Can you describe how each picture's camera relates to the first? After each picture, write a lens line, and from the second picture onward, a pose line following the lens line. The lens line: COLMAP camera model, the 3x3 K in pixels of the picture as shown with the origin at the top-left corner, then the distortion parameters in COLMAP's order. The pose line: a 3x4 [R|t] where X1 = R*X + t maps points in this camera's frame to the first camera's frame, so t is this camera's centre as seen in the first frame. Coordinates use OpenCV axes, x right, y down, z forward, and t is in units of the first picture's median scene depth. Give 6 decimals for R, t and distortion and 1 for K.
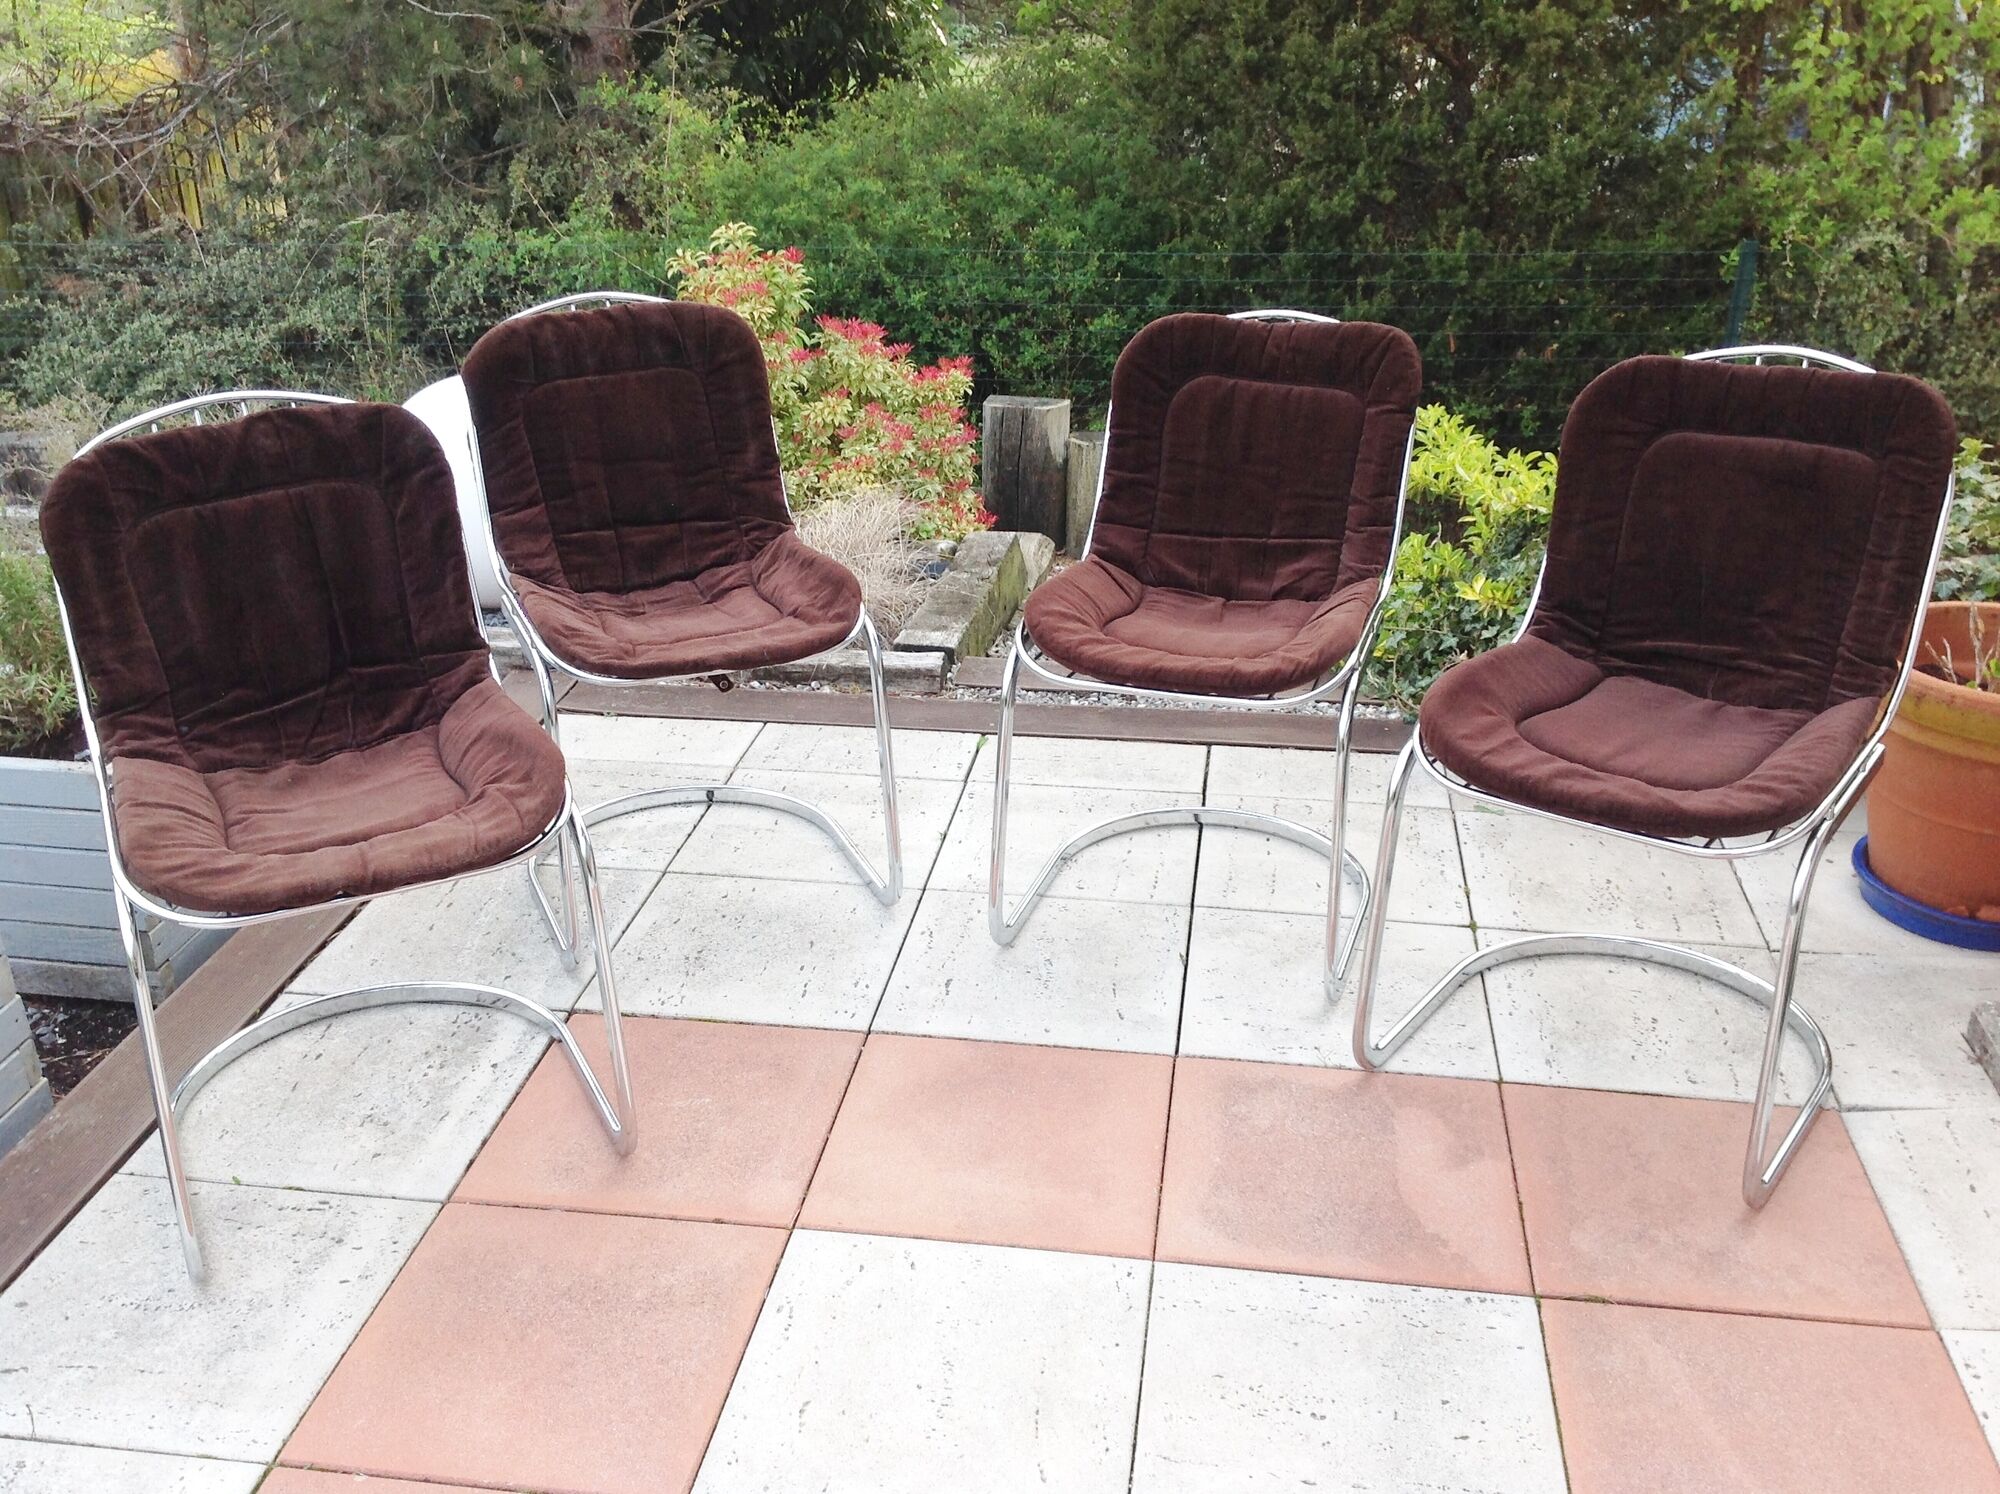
lens RADIAL K [[1869.2, 0, 1023.1], [0, 1869.2, 753.2], [0, 0, 1]] dist [0.016216, 0.000000]
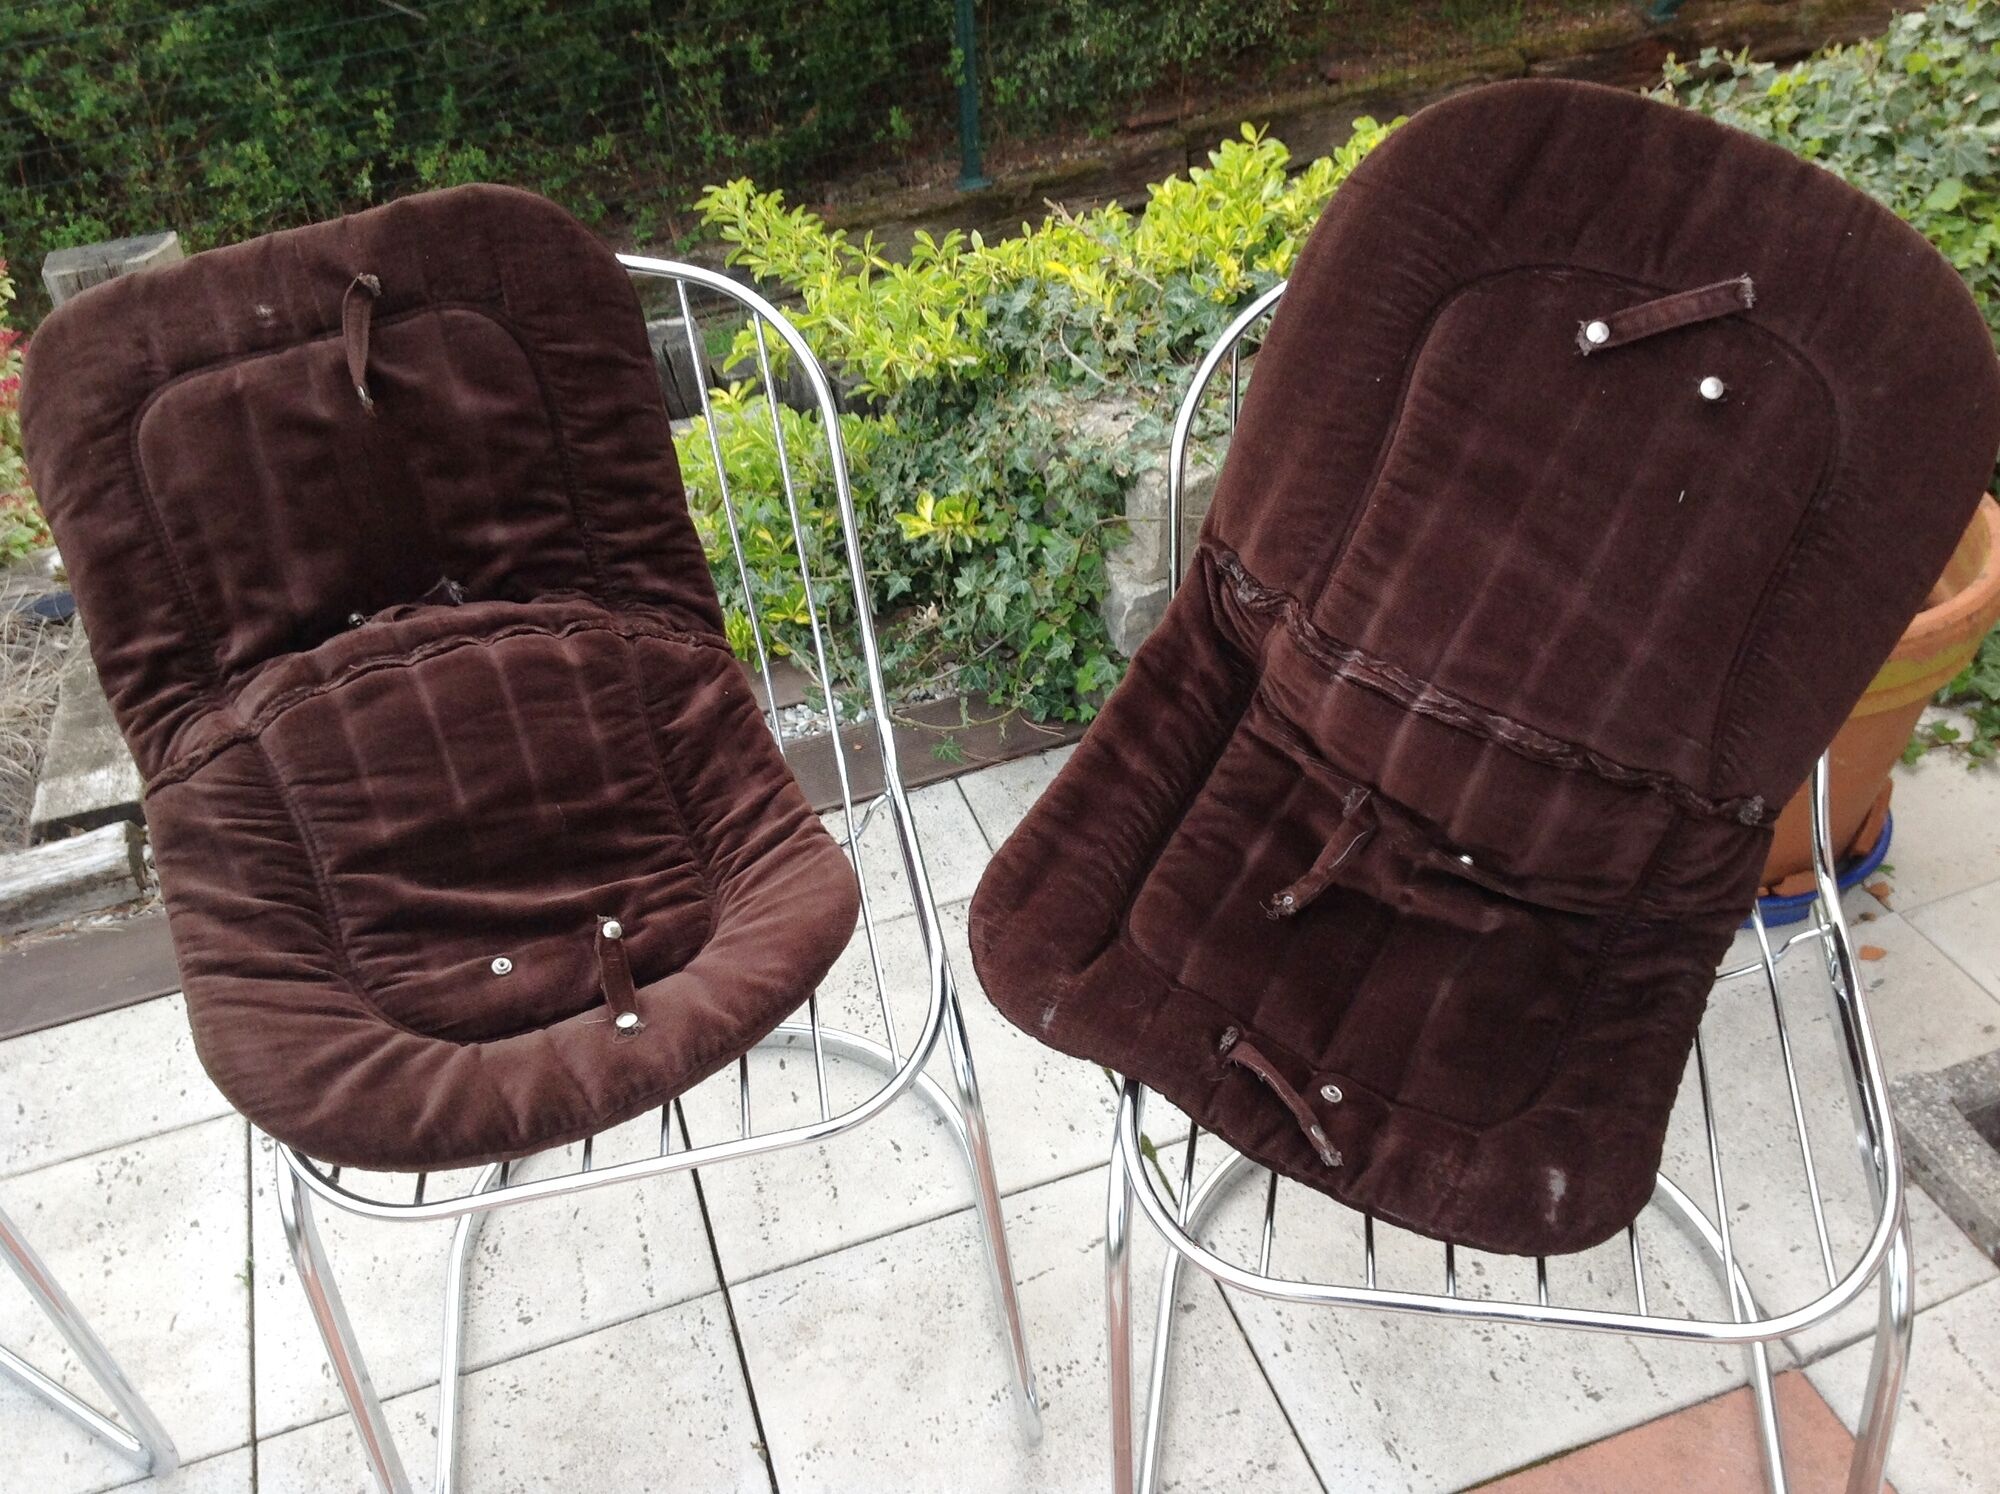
lens RADIAL K [[1869.2, 0, 998.5], [0, 1869.2, 748.9], [0, 0, 1]] dist [0.016216, 0.000000]
pose [[0.895714, -0.322445, 0.306147, 0.043246], [0.249745, 0.934520, 0.253573, -0.209044], [-0.367864, -0.150670, 0.917592, 0.450114]]
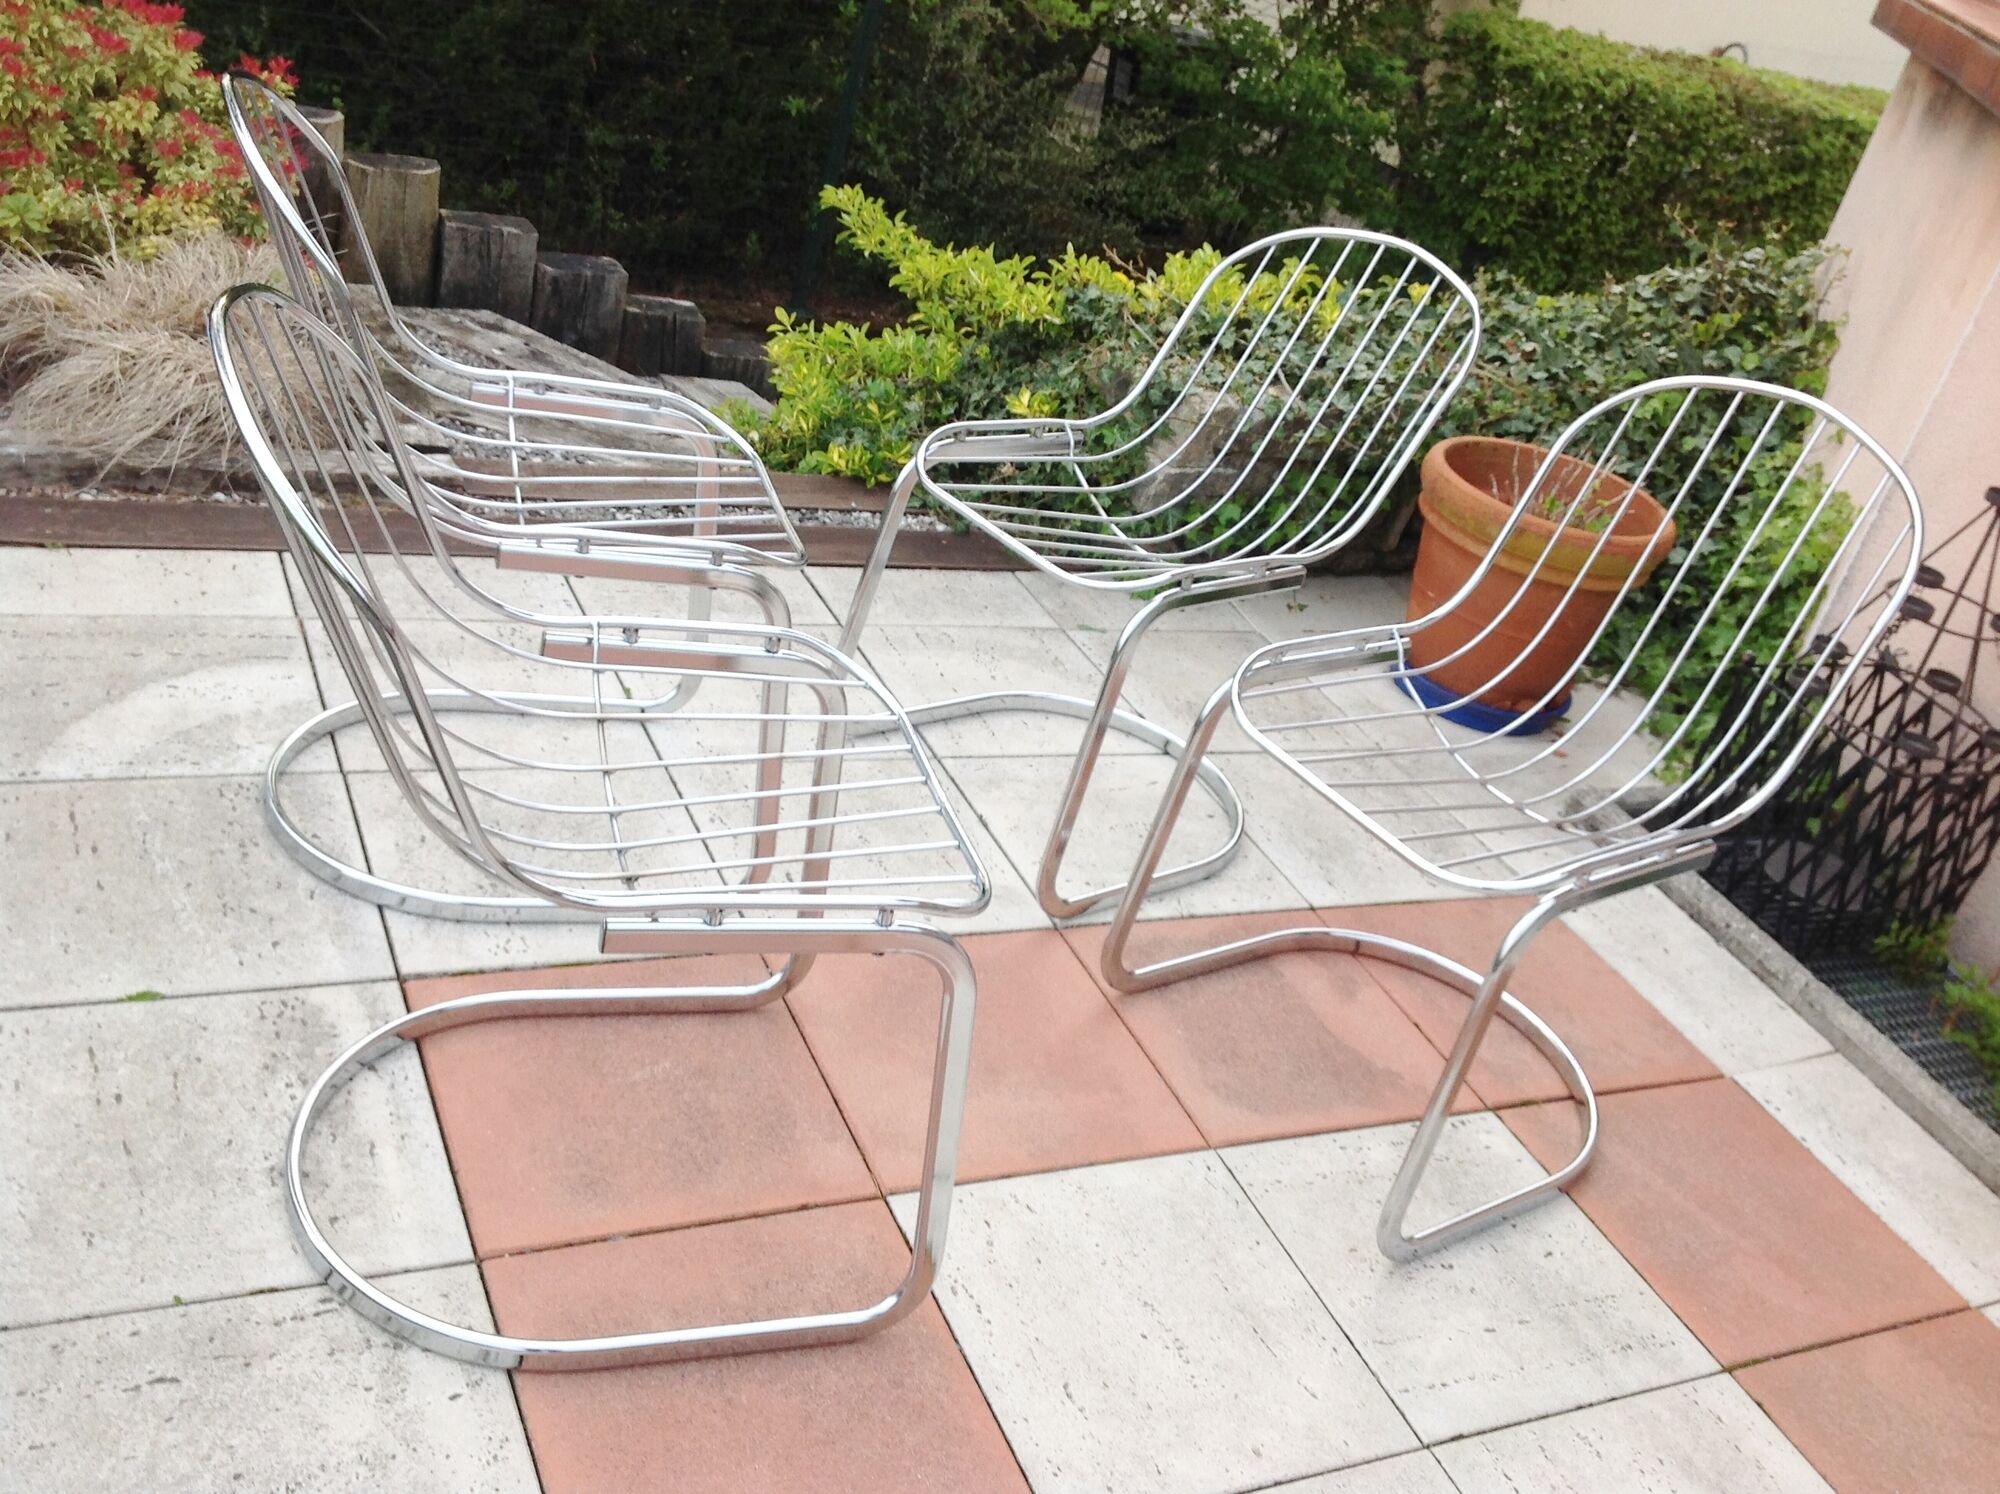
lens RADIAL K [[1869.2, 0, 1032.7], [0, 1869.2, 740.7], [0, 0, 1]] dist [0.016216, 0.000000]
pose [[0.816820, -0.086100, 0.570432, -0.418140], [-0.002366, 0.988291, 0.152560, -0.073663], [-0.576888, -0.125964, 0.807052, 0.198076]]
